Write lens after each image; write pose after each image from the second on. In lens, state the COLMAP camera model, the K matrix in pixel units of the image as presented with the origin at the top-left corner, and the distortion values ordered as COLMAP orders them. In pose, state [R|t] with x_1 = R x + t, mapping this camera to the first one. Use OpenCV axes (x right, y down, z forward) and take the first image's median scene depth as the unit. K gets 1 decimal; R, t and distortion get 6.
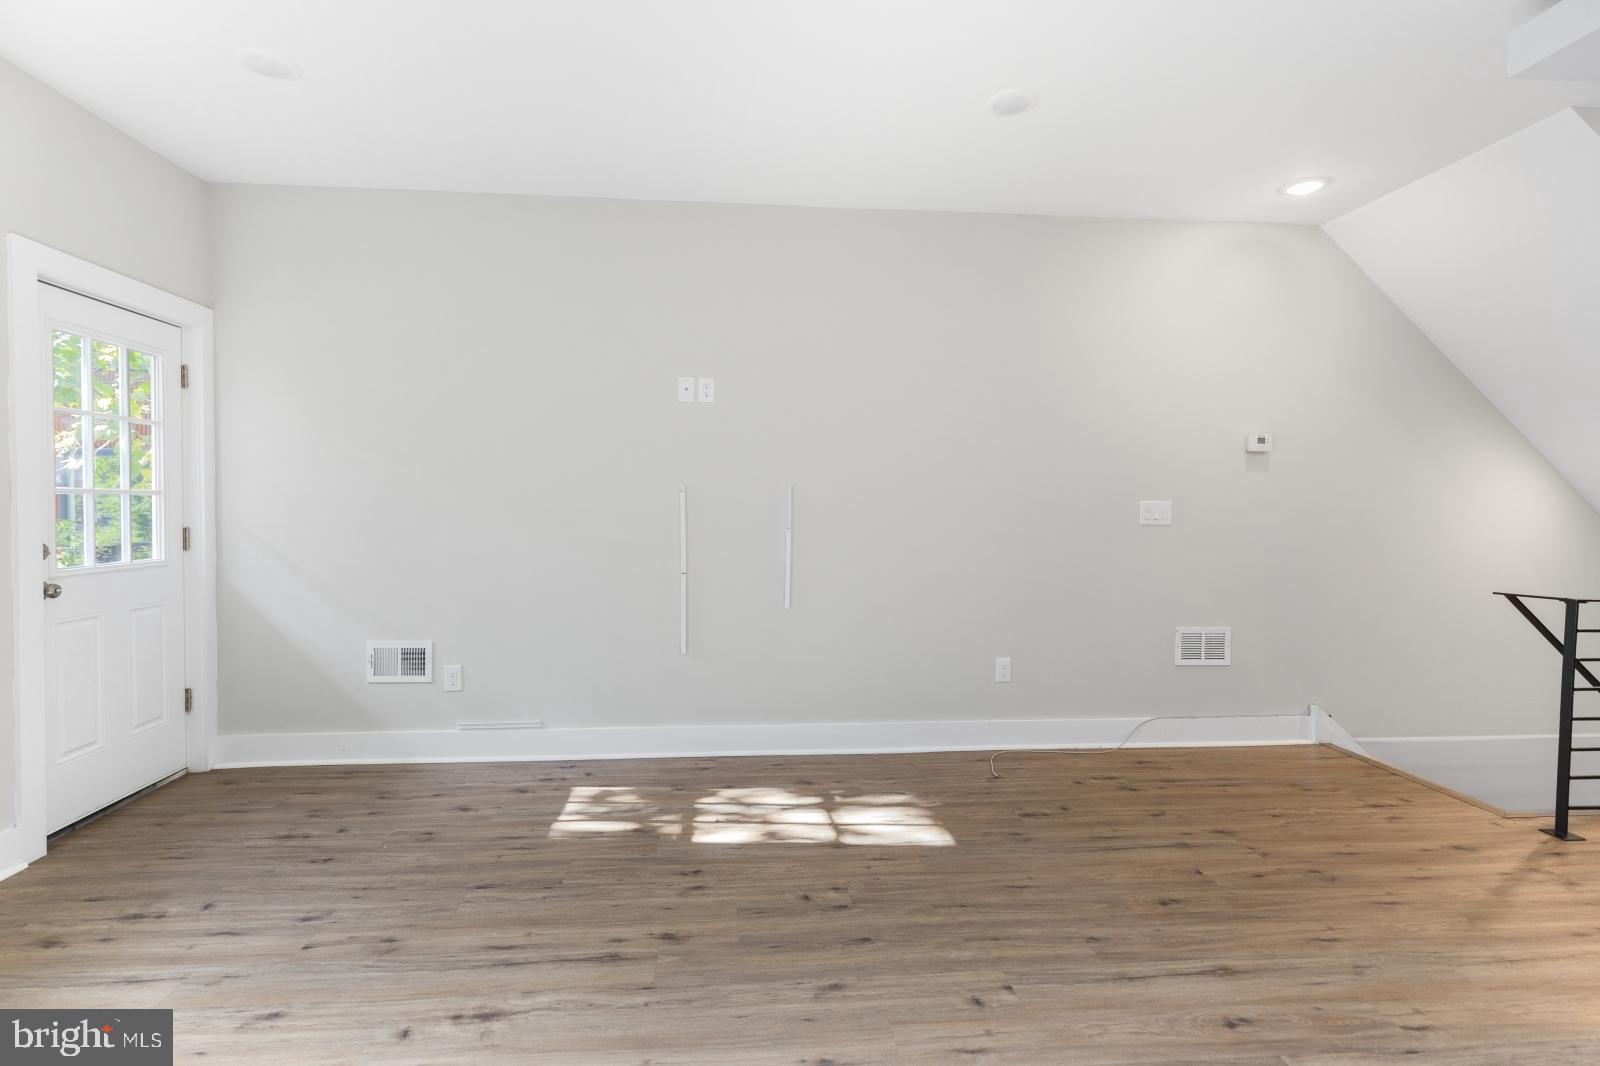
lens RADIAL K [[760.1, 0, 789.0], [0, 760.1, 522.5], [0, 0, 1]] dist [0.005265, -0.000402]
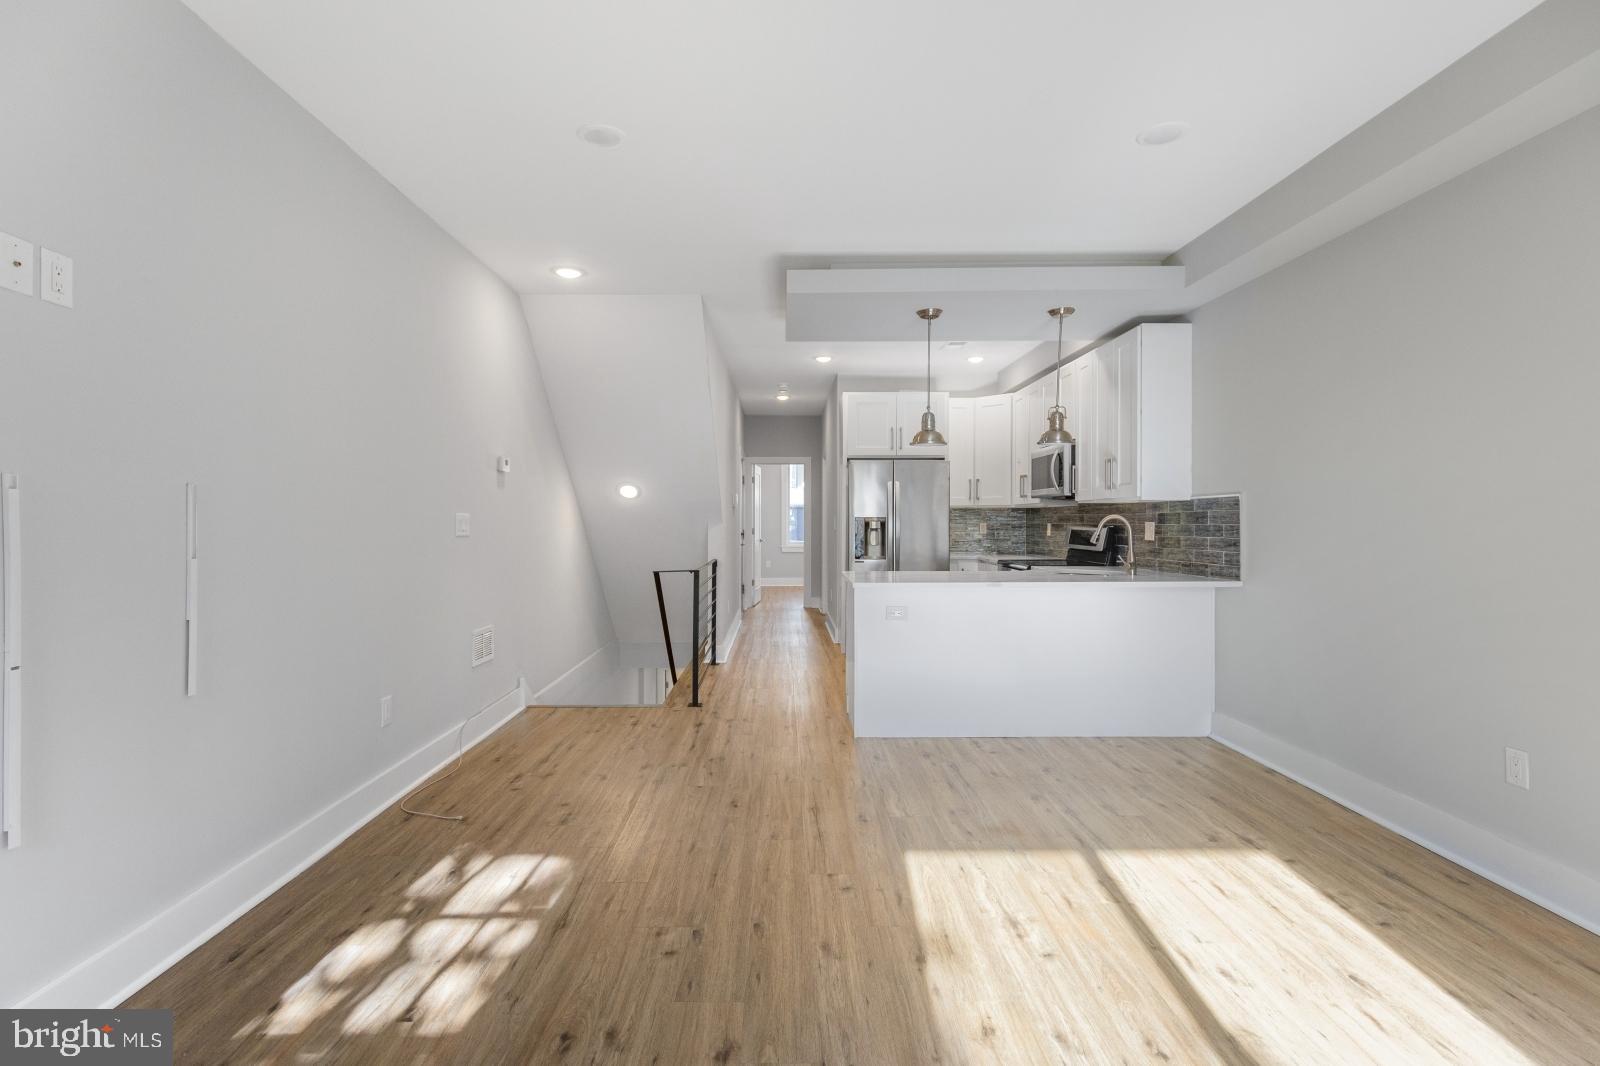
lens RADIAL K [[764.8, 0, 787.6], [0, 764.8, 522.5], [0, 0, 1]] dist [0.004307, 0.000270]
pose [[0.075127, -0.008088, 0.997141, -0.699175], [0.023665, 0.999700, 0.006326, -0.015030], [-0.996893, 0.023122, 0.075296, 0.630597]]
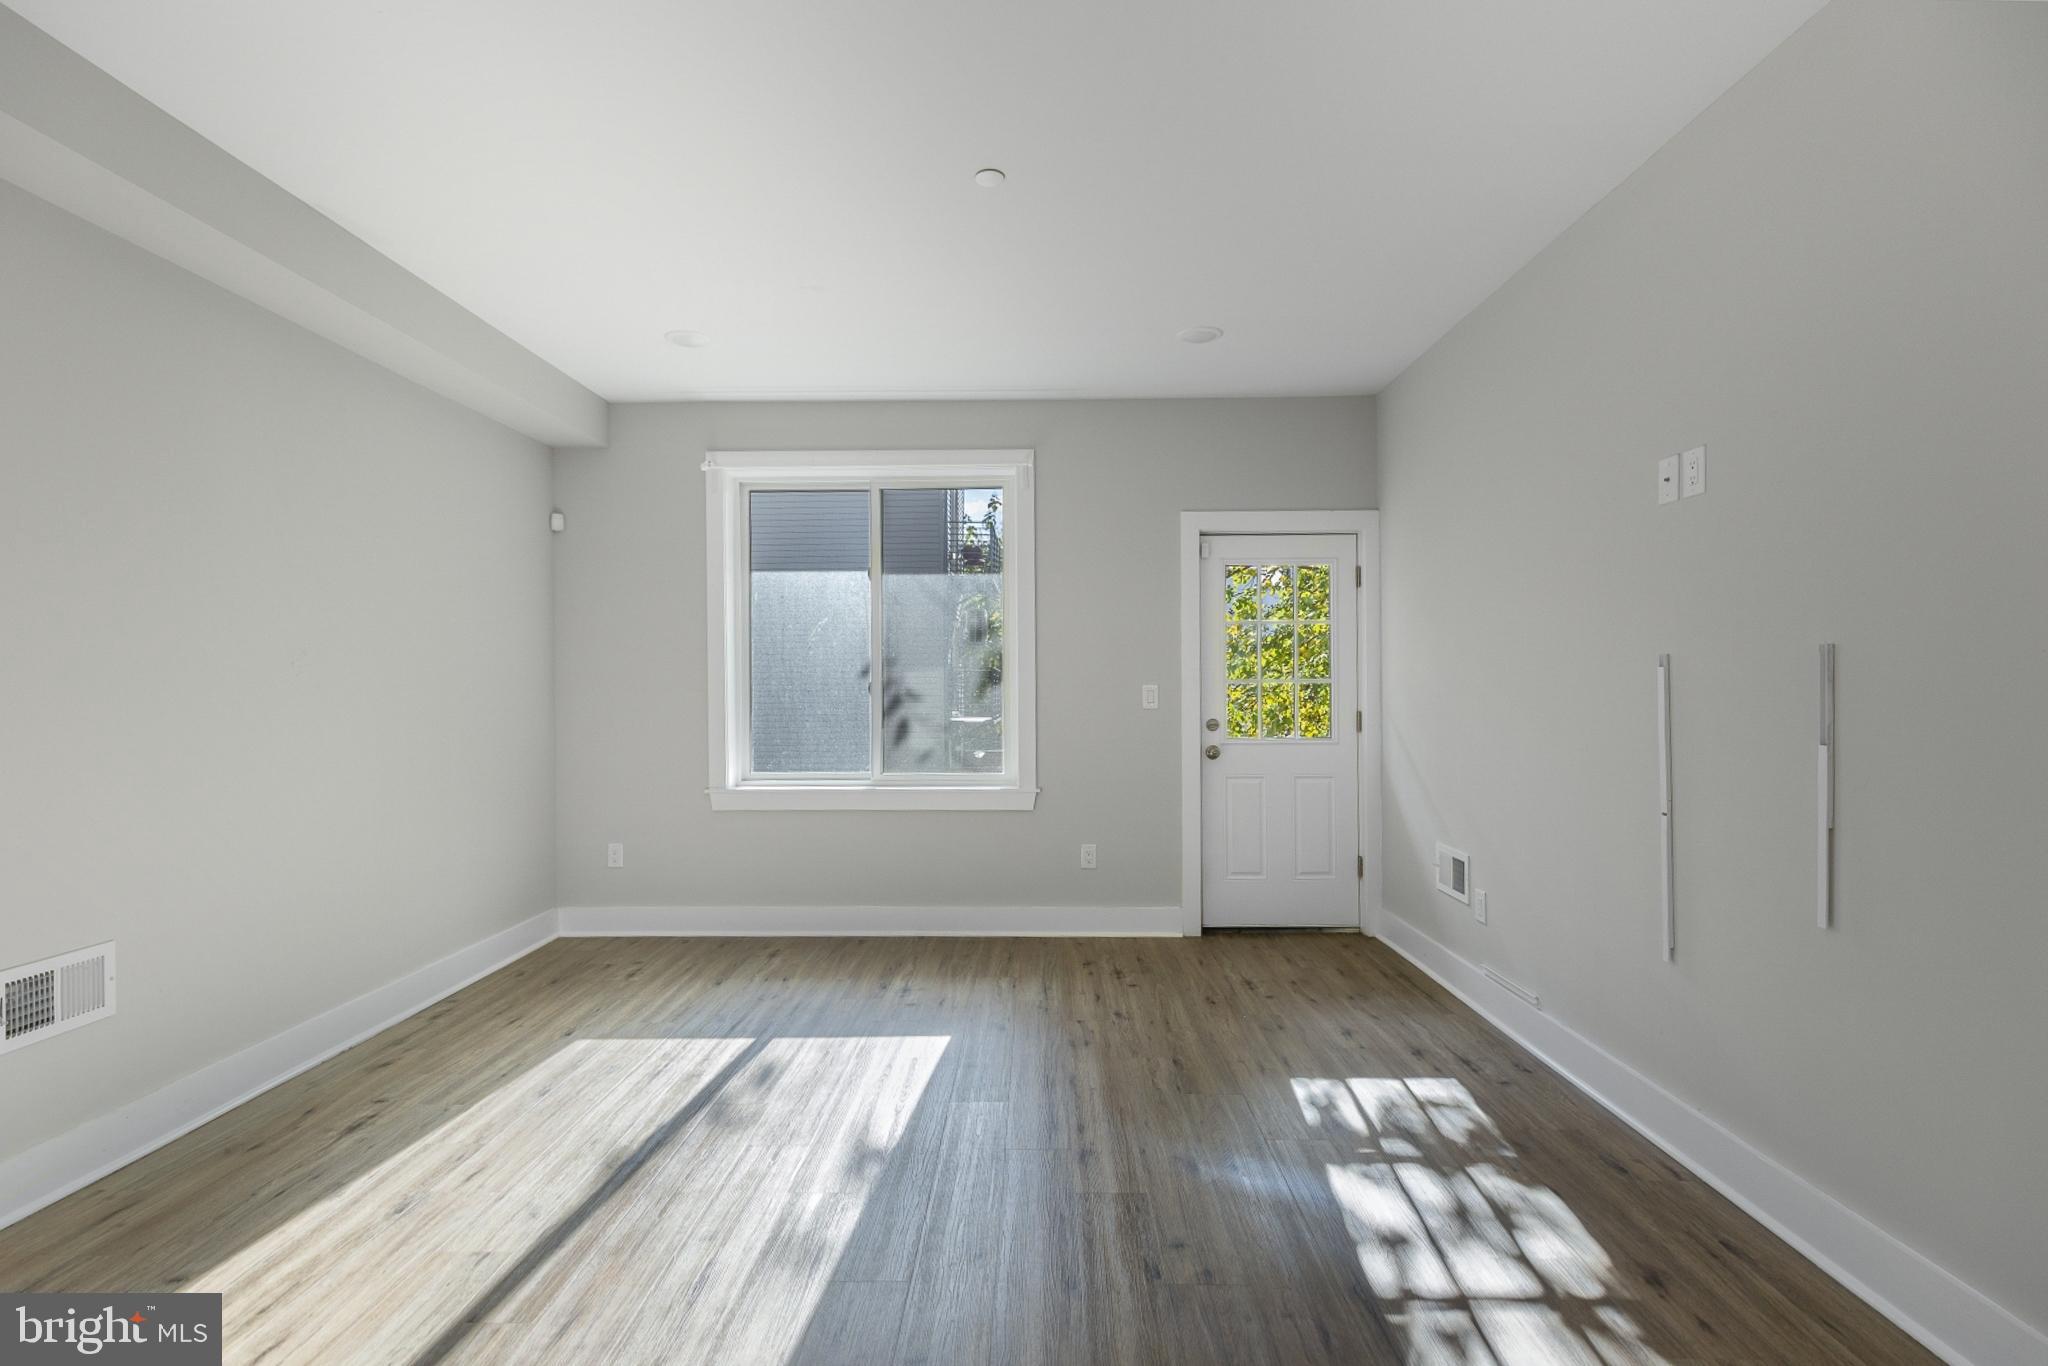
lens RADIAL K [[947.9, 0, 1014.2], [0, 947.9, 686.3], [0, 0, 1]] dist [0.003217, -0.000190]
pose [[-0.109780, -0.005261, -0.993942, 0.745857], [-0.018761, 0.999819, -0.003220, -0.018374], [0.993779, 0.018294, -0.109859, 0.755442]]
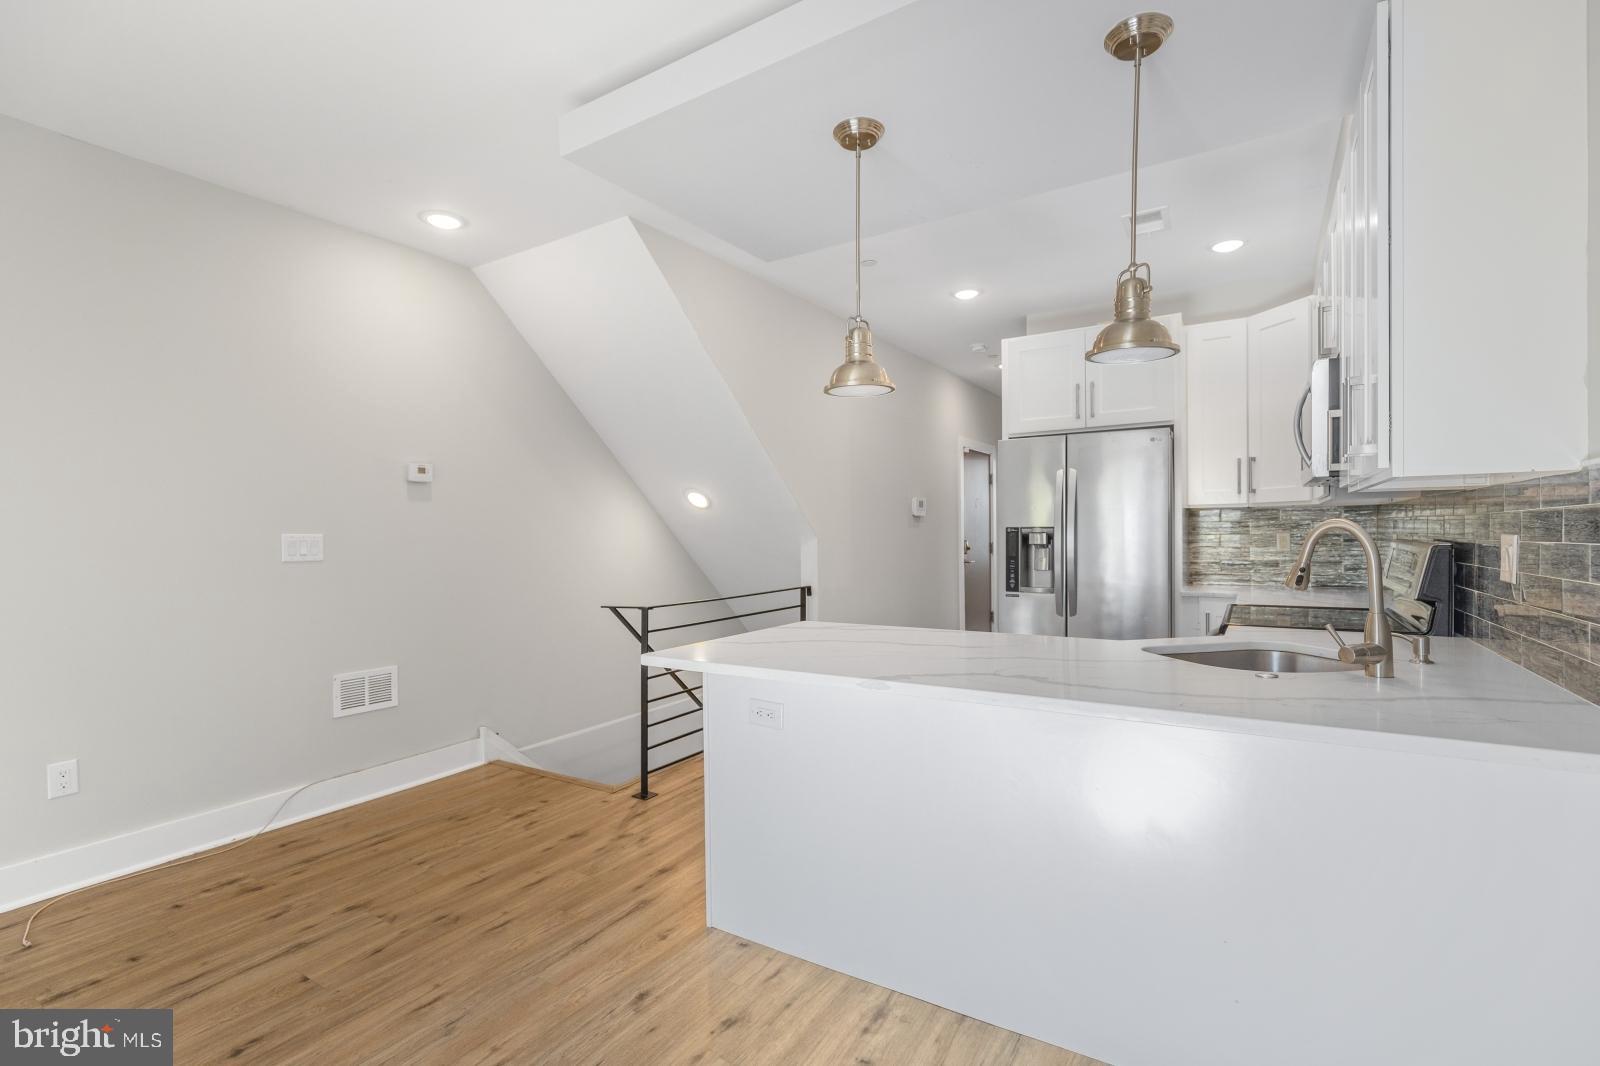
lens RADIAL K [[740.6, 0, 792.3], [0, 740.6, 535.6], [0, 0, 1]] dist [0.003217, -0.000190]
pose [[0.603342, -0.018090, 0.797277, 0.190979], [0.035501, 0.999361, -0.004191, -0.003583], [-0.796692, 0.030833, 0.603599, 0.059488]]
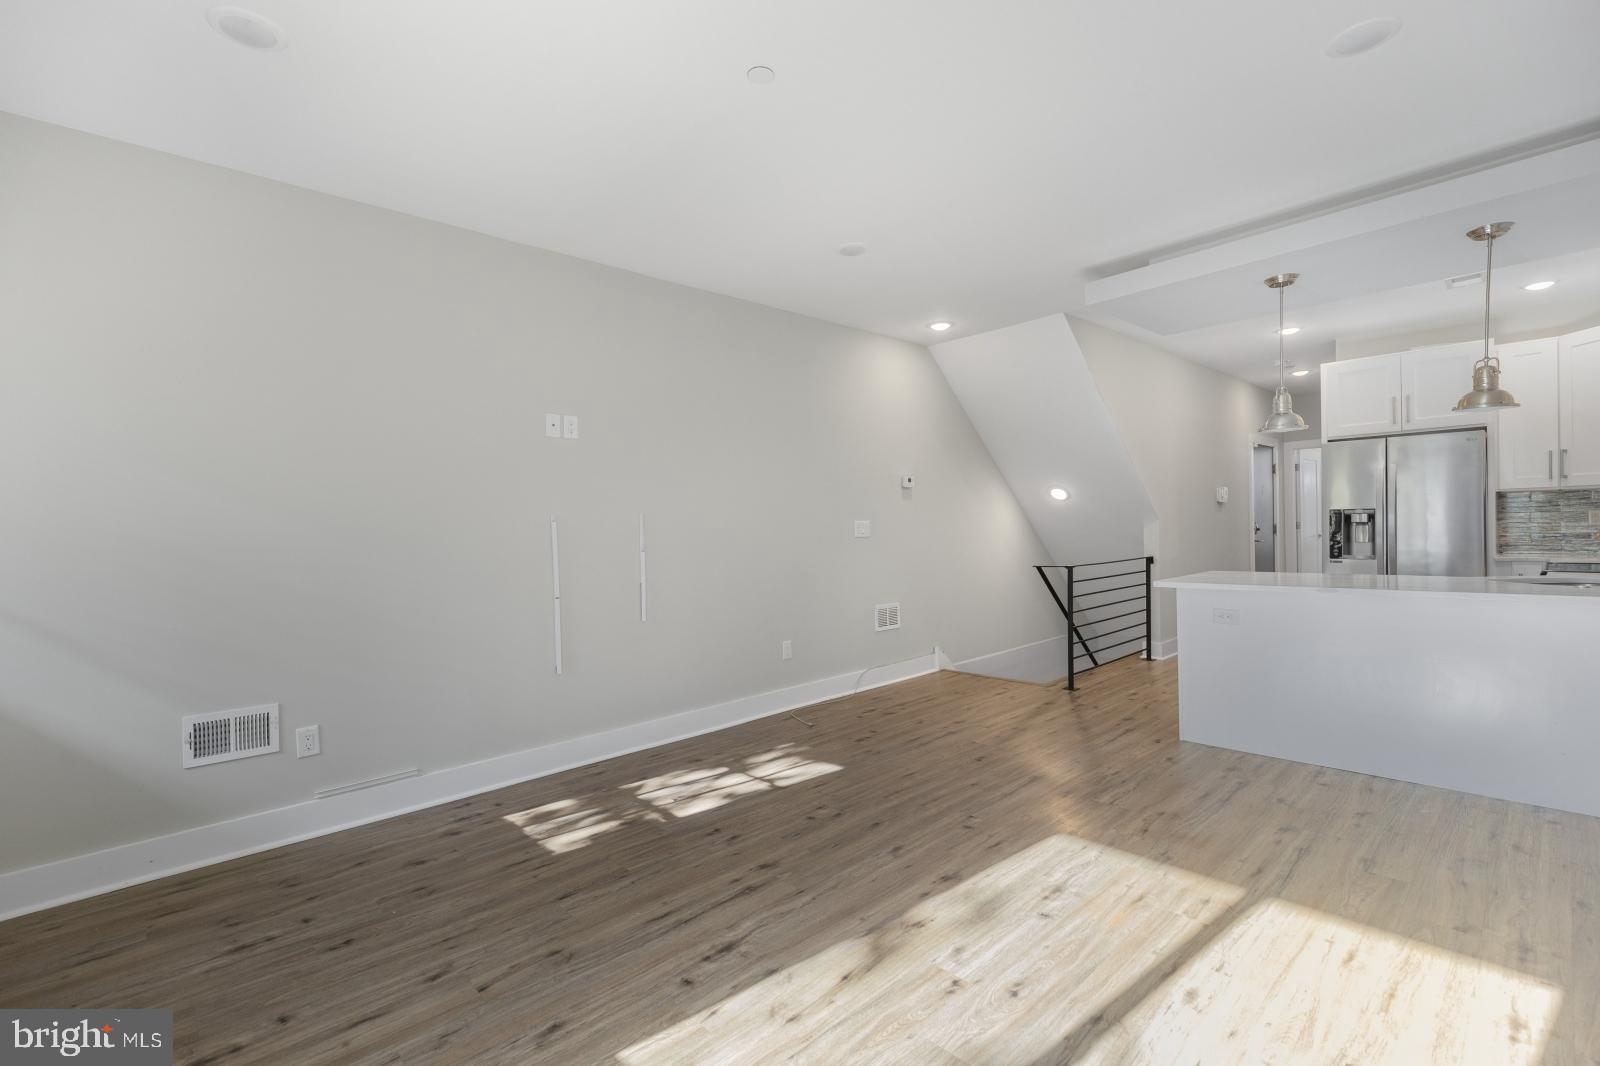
lens RADIAL K [[718.4, 0, 793.9], [0, 718.4, 532.5], [0, 0, 1]] dist [0.006425, -0.001047]
pose [[0.784119, -0.032515, 0.619759, -0.623933], [0.045432, 0.998955, -0.005072, -0.005495], [-0.618946, 0.032134, 0.784776, 0.002547]]
